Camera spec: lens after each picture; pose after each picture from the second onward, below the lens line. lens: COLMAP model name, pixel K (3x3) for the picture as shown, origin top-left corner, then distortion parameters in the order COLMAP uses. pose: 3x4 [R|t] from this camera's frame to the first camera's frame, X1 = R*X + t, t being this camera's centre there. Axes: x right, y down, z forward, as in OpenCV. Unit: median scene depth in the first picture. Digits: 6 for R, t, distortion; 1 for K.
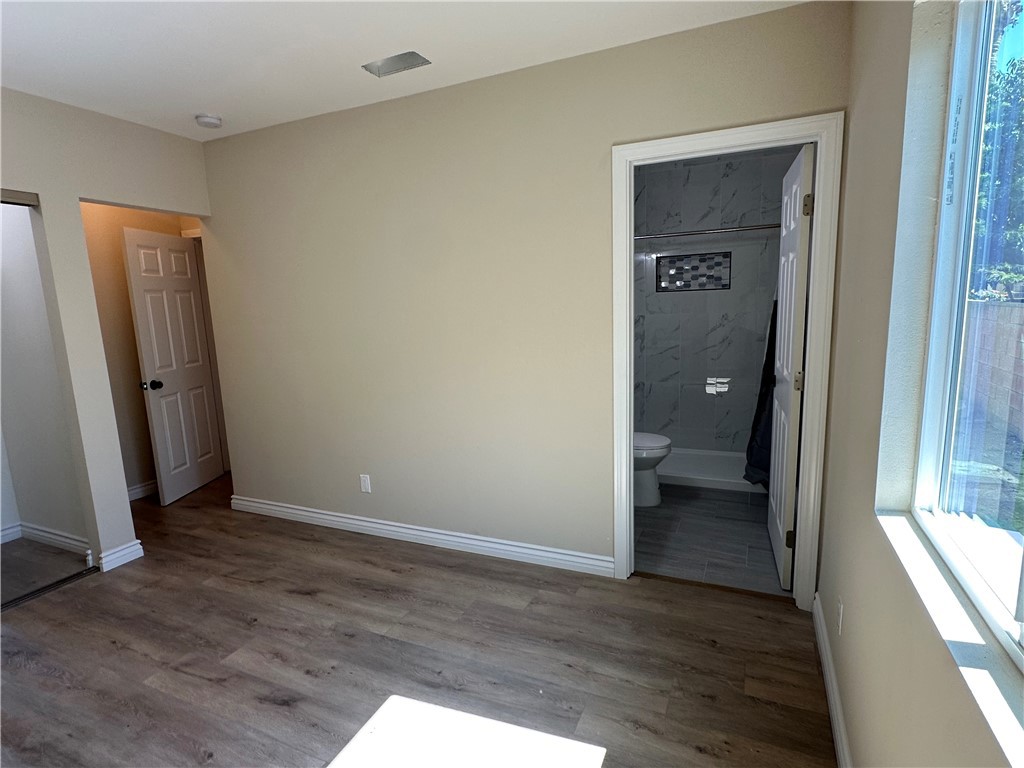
lens RADIAL K [[536.9, 0, 512.2], [0, 536.9, 389.6], [0, 0, 1]] dist [0.024302, 0.000138]
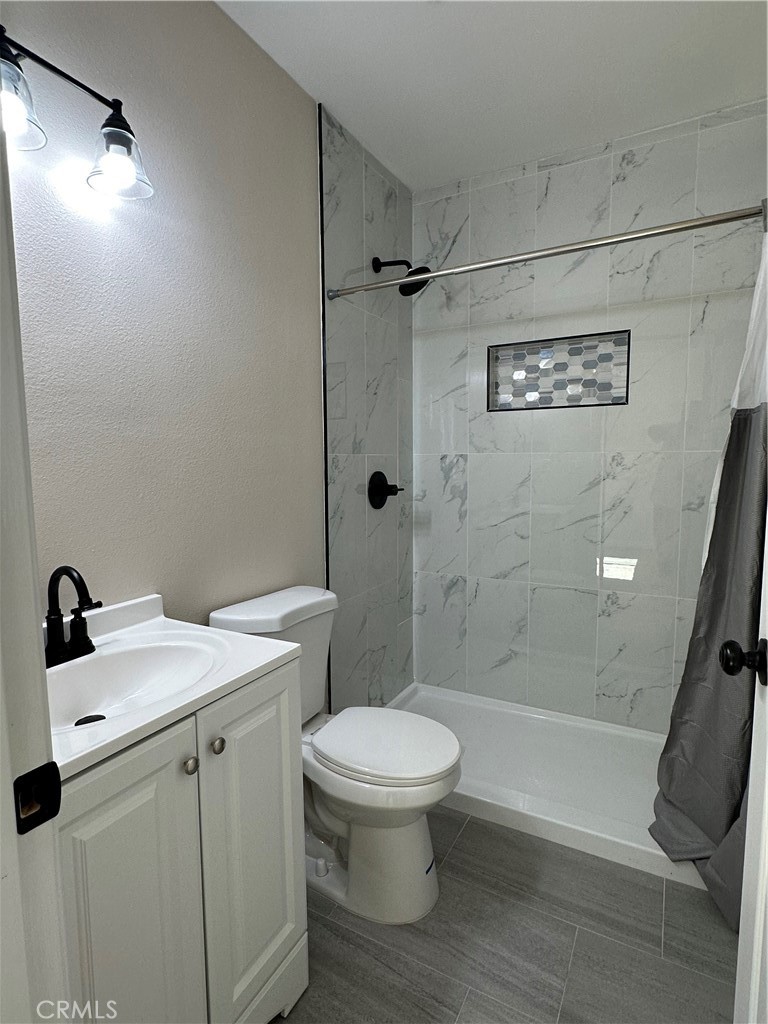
lens RADIAL K [[536.9, 0, 384.3], [0, 536.9, 510.1], [0, 0, 1]] dist [0.024302, 0.000138]
pose [[0.996352, 0.038644, -0.076083, 0.213909], [-0.043902, 0.996672, -0.068689, -0.042745], [0.073176, 0.071778, 0.994733, 0.475653]]
